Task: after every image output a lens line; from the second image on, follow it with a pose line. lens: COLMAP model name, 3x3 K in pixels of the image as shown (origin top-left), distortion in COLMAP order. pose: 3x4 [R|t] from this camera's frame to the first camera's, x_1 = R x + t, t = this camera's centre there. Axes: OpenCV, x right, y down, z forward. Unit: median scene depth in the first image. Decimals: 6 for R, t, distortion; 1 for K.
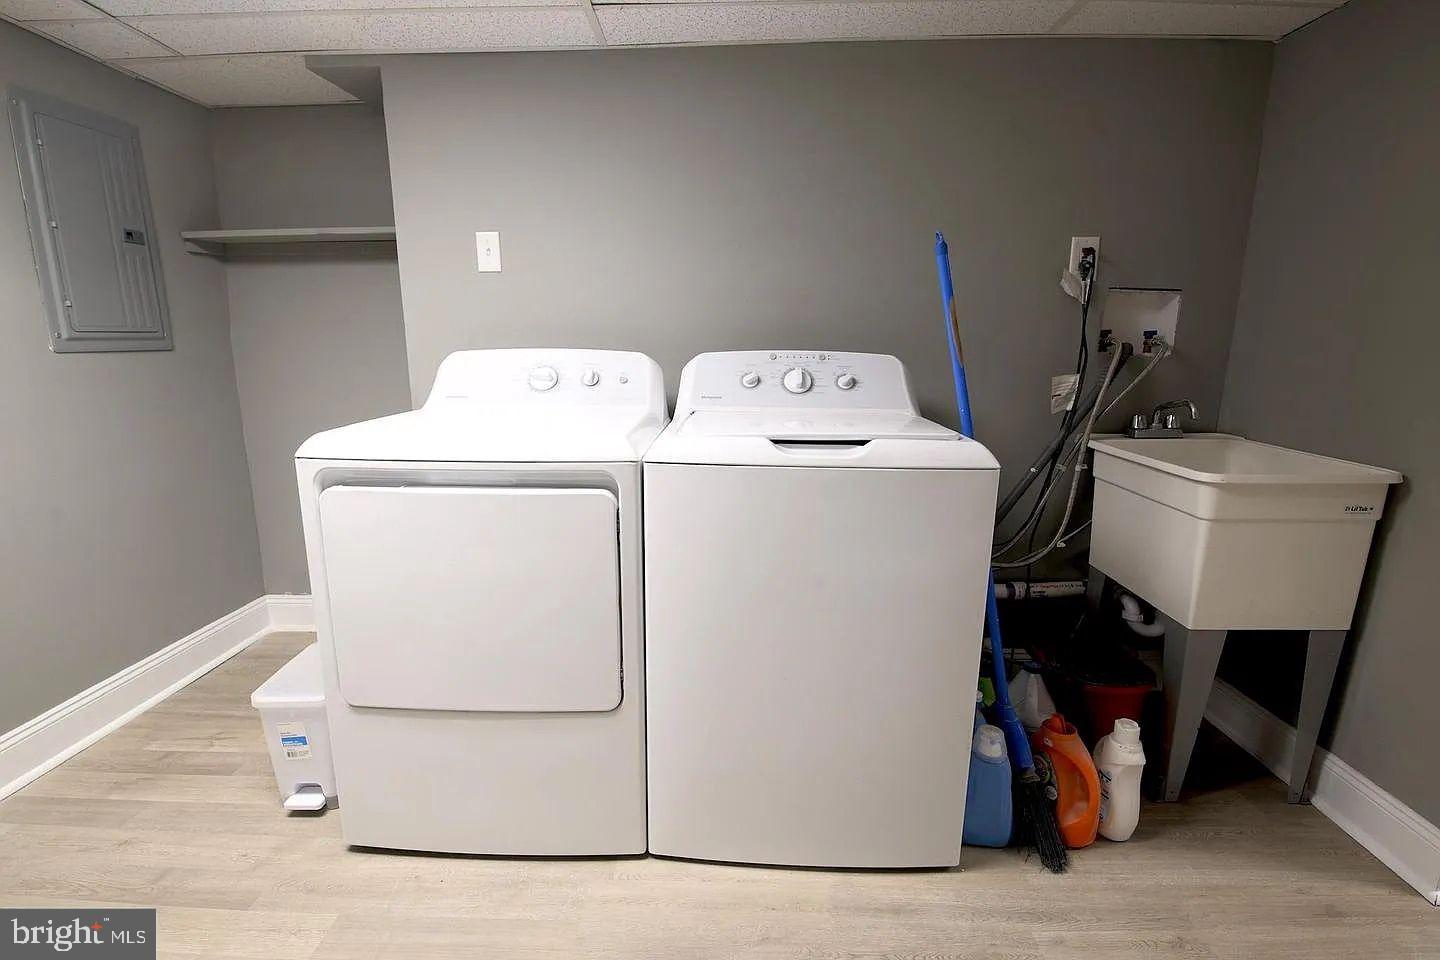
lens RADIAL K [[649.2, 0, 718.9], [0, 649.2, 480.9], [0, 0, 1]] dist [-0.020286, -0.001740]
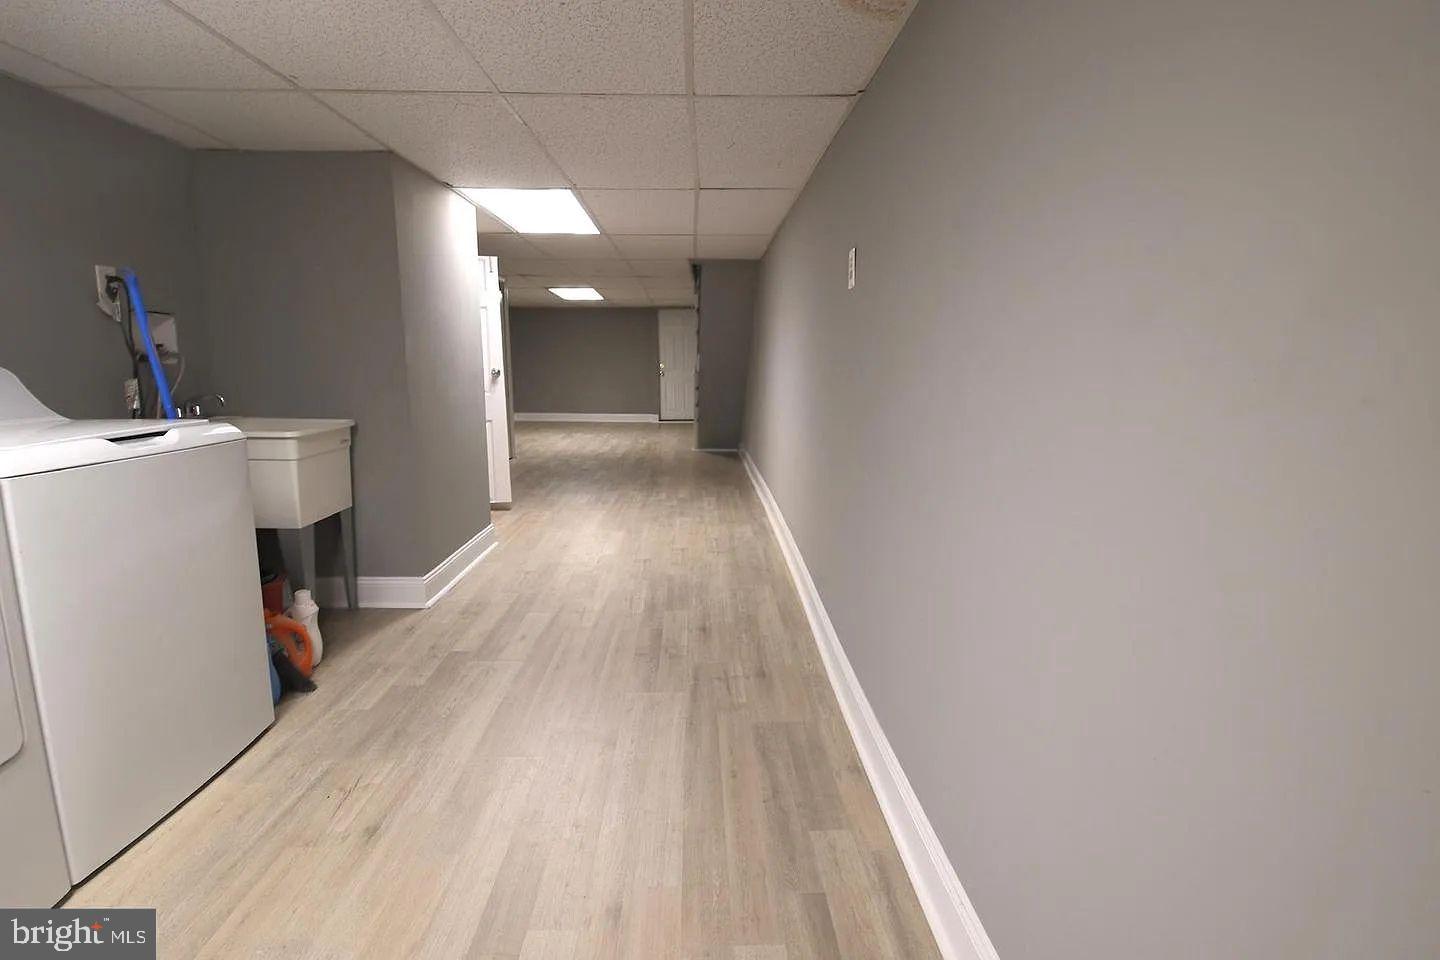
lens RADIAL K [[649.2, 0, 718.8], [0, 649.2, 476.5], [0, 0, 1]] dist [-0.020286, -0.001740]
pose [[-0.062038, -0.178897, 0.981910, -0.968349], [0.186639, 0.964371, 0.187494, -0.006476], [-0.980468, 0.194894, -0.026438, -0.035948]]
